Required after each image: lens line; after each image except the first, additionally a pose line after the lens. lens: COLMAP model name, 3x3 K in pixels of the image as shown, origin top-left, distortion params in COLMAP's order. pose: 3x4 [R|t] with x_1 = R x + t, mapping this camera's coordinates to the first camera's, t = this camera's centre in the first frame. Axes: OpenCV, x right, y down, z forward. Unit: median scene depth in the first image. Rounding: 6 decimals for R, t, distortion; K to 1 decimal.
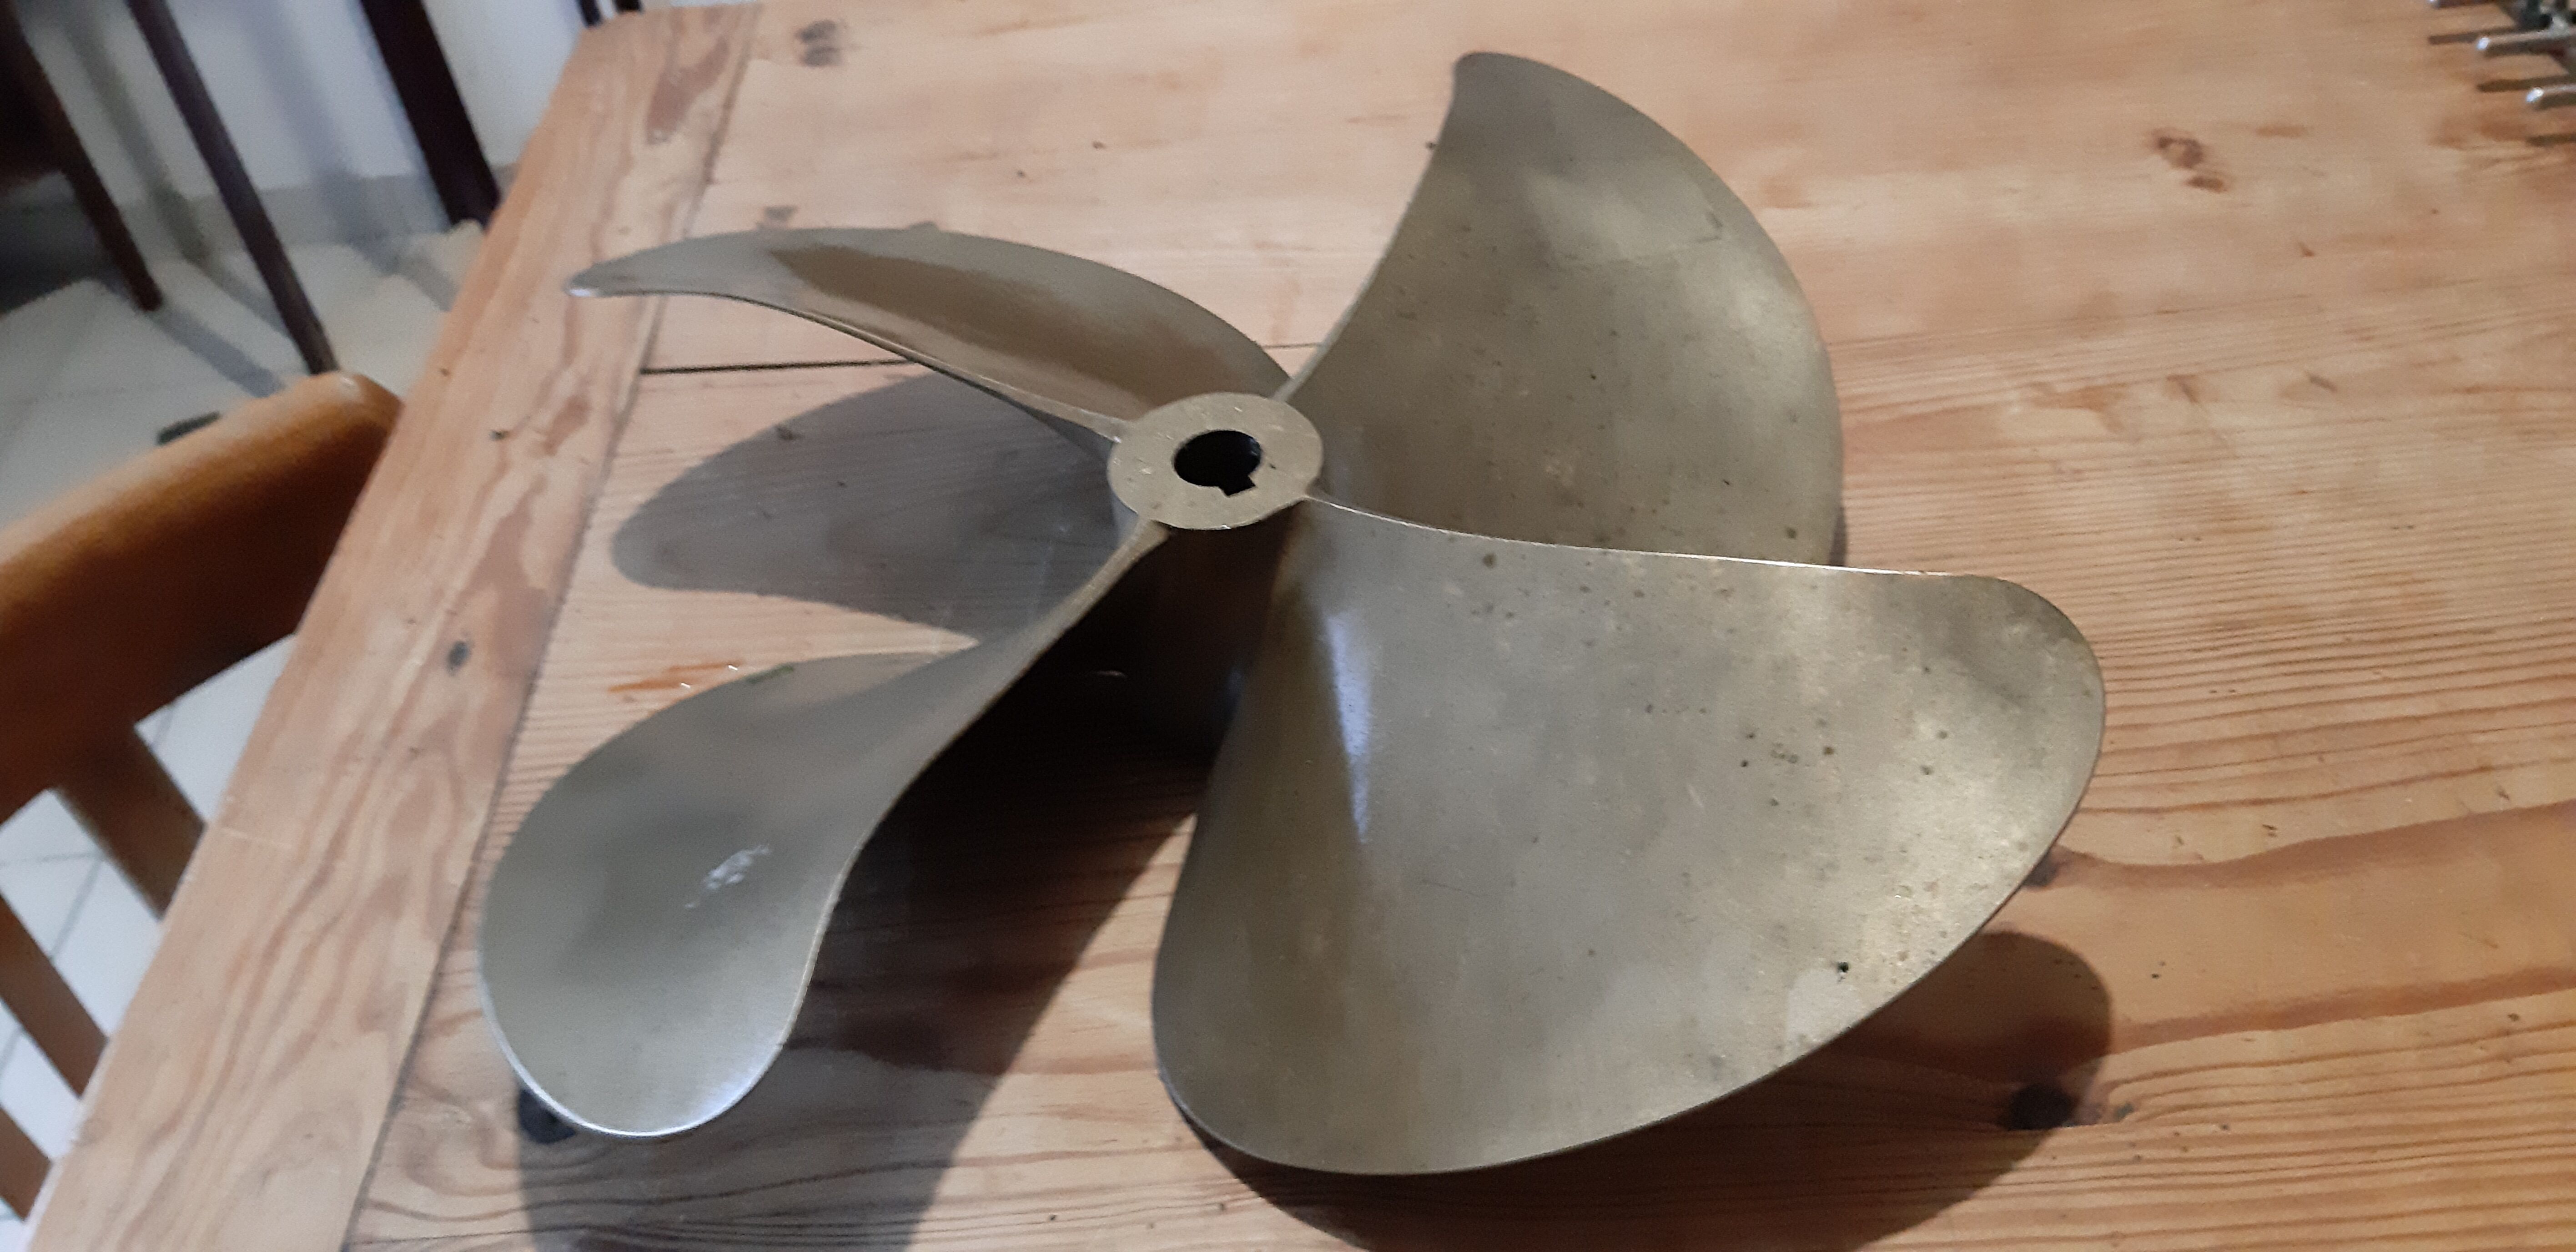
lens RADIAL K [[2048.5, 0, 1268.6], [0, 2048.5, 613.4], [0, 0, 1]] dist [0.054525, -0.137647]
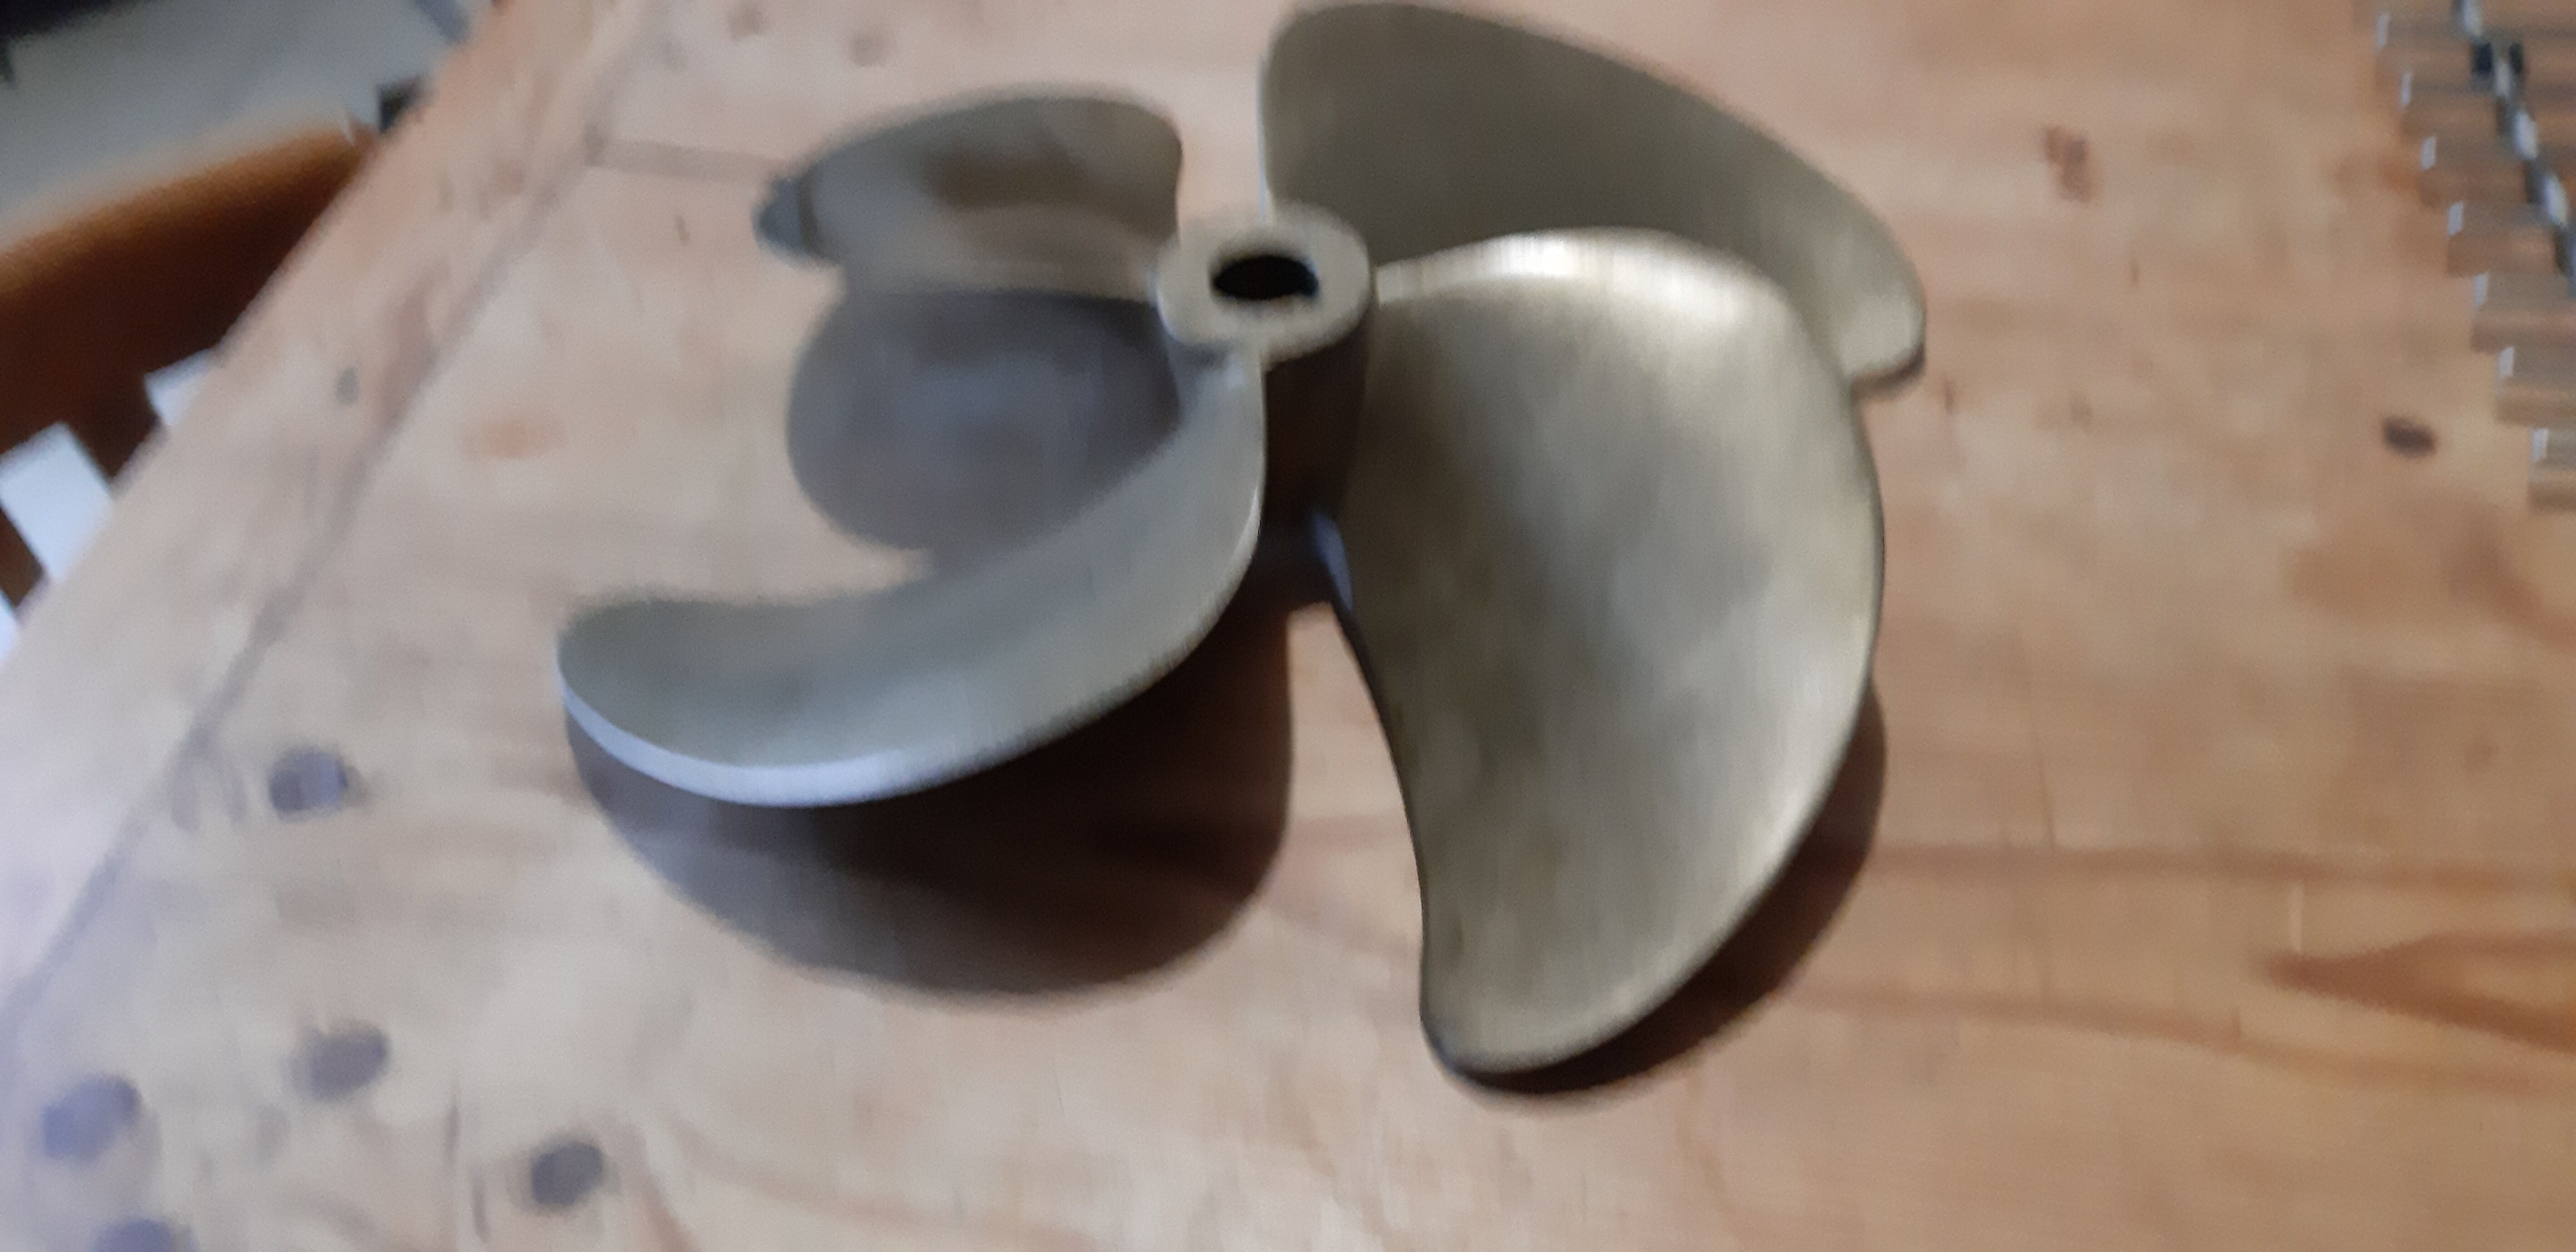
lens RADIAL K [[2048.5, 0, 1291.8], [0, 2048.5, 641.2], [0, 0, 1]] dist [0.054525, -0.137647]
pose [[0.979733, 0.172527, -0.101771, 0.252921], [-0.160031, 0.979751, 0.120328, -0.060823], [0.120470, -0.101603, 0.987504, -0.073368]]
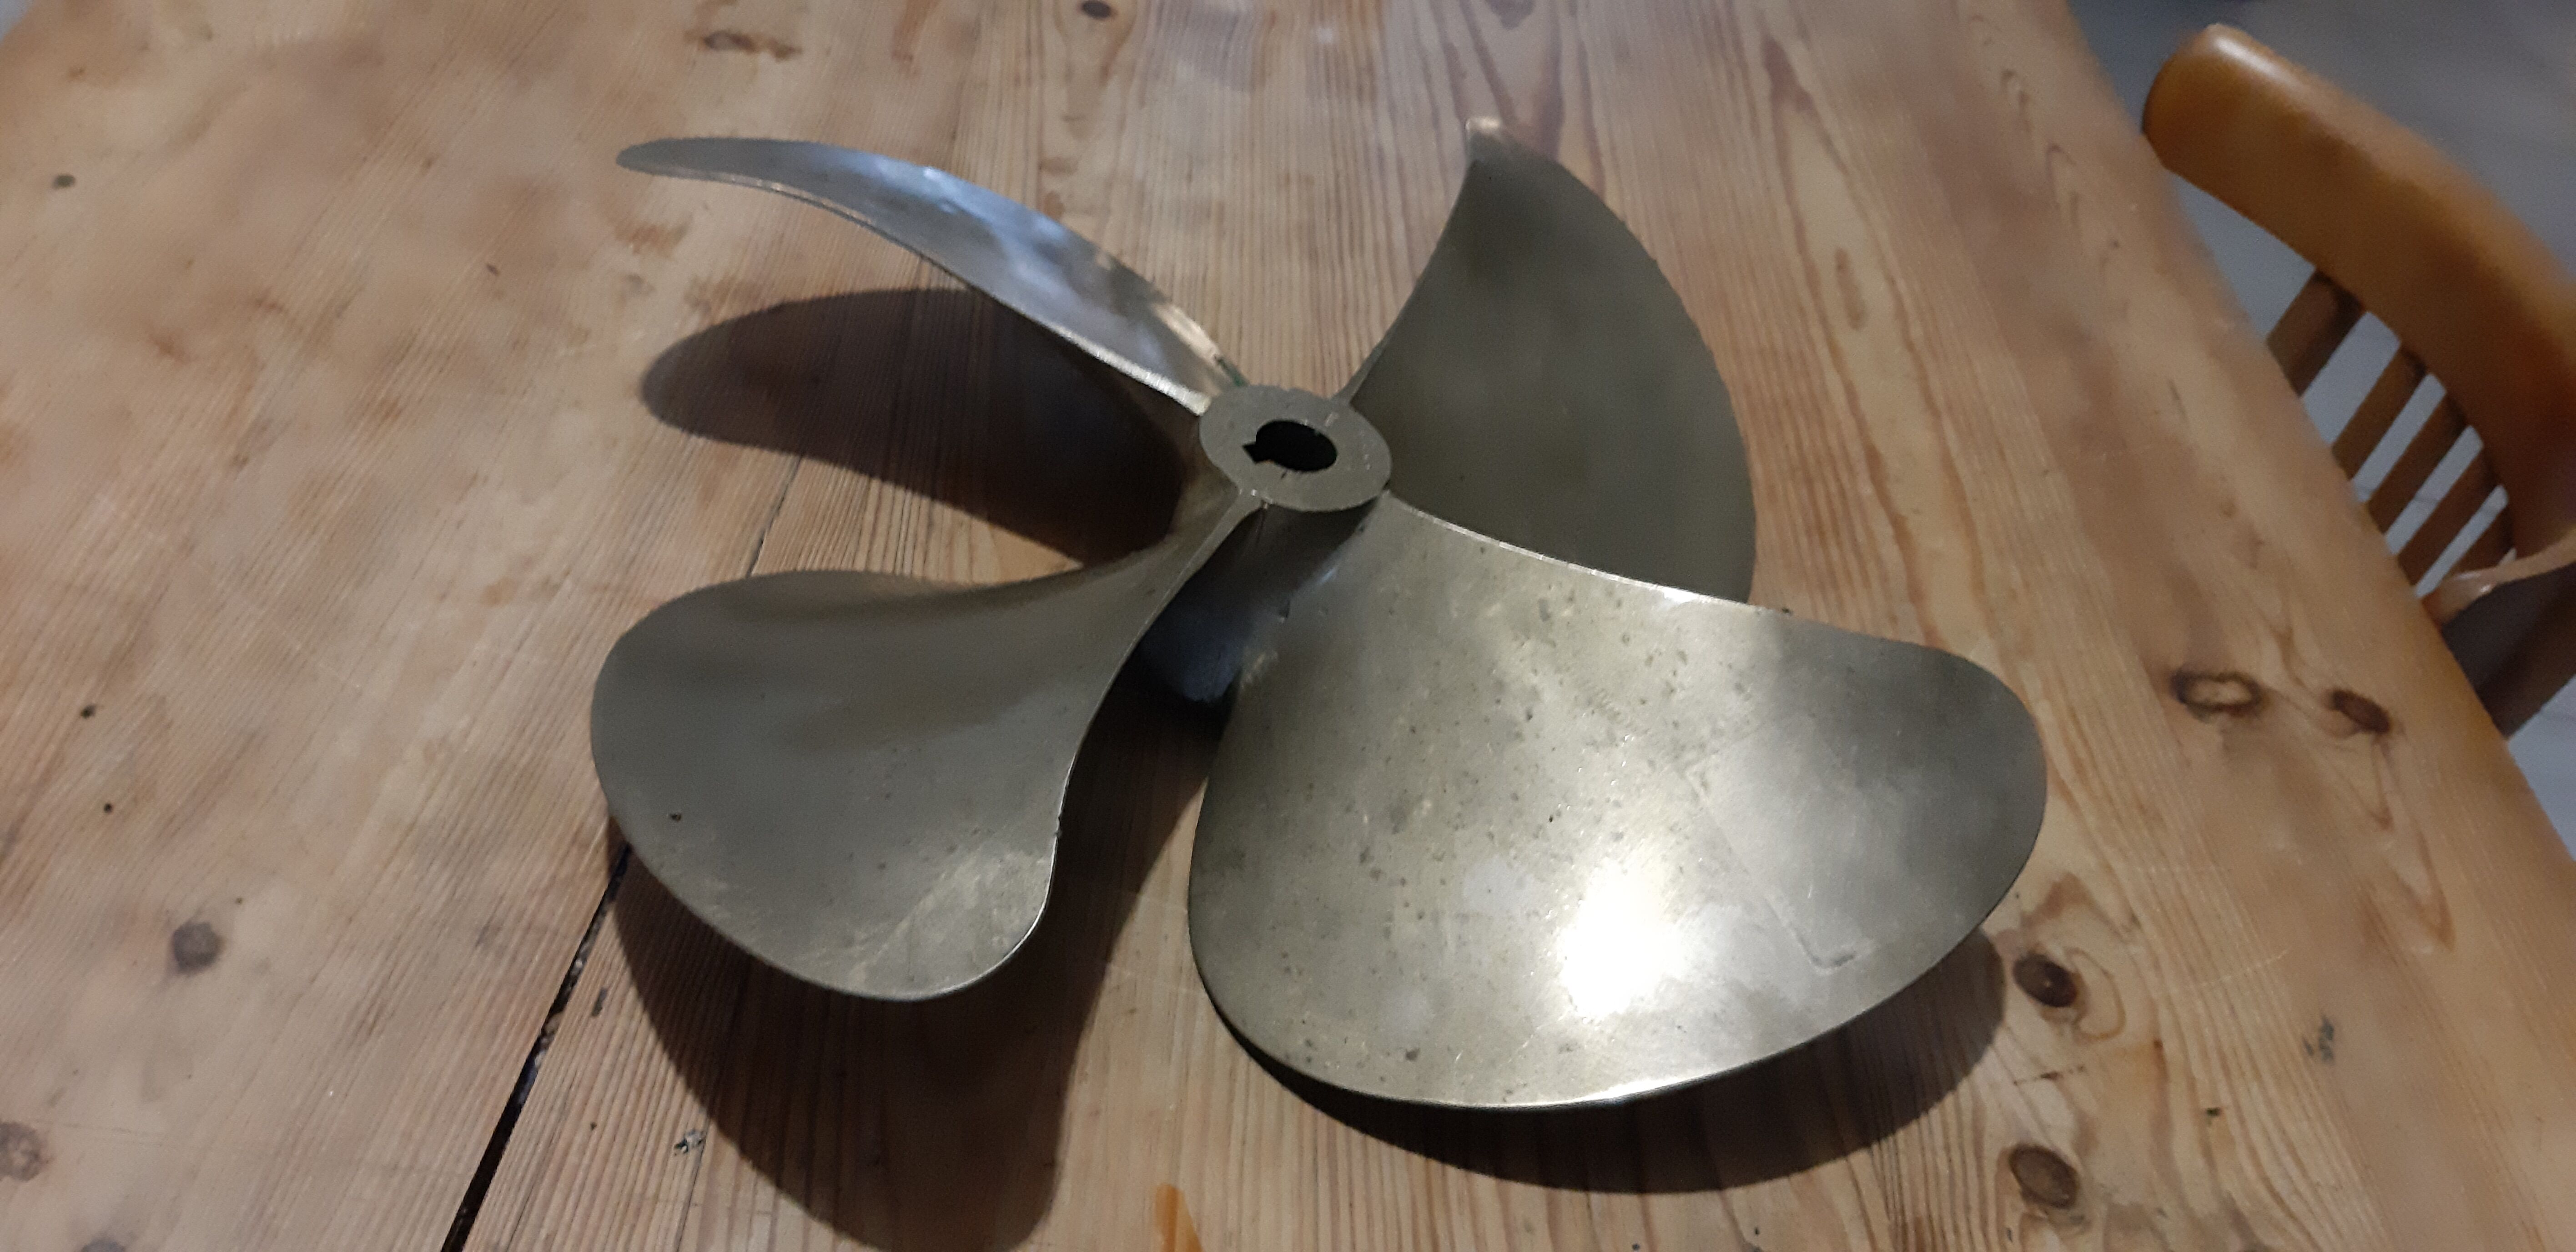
lens RADIAL K [[2048.5, 0, 1275.3], [0, 2048.5, 627.8], [0, 0, 1]] dist [0.054525, -0.137647]
pose [[0.021299, -0.606667, 0.794671, -0.735943], [0.506103, 0.692027, 0.514742, -0.501880], [-0.862210, 0.391222, 0.321776, 0.597314]]
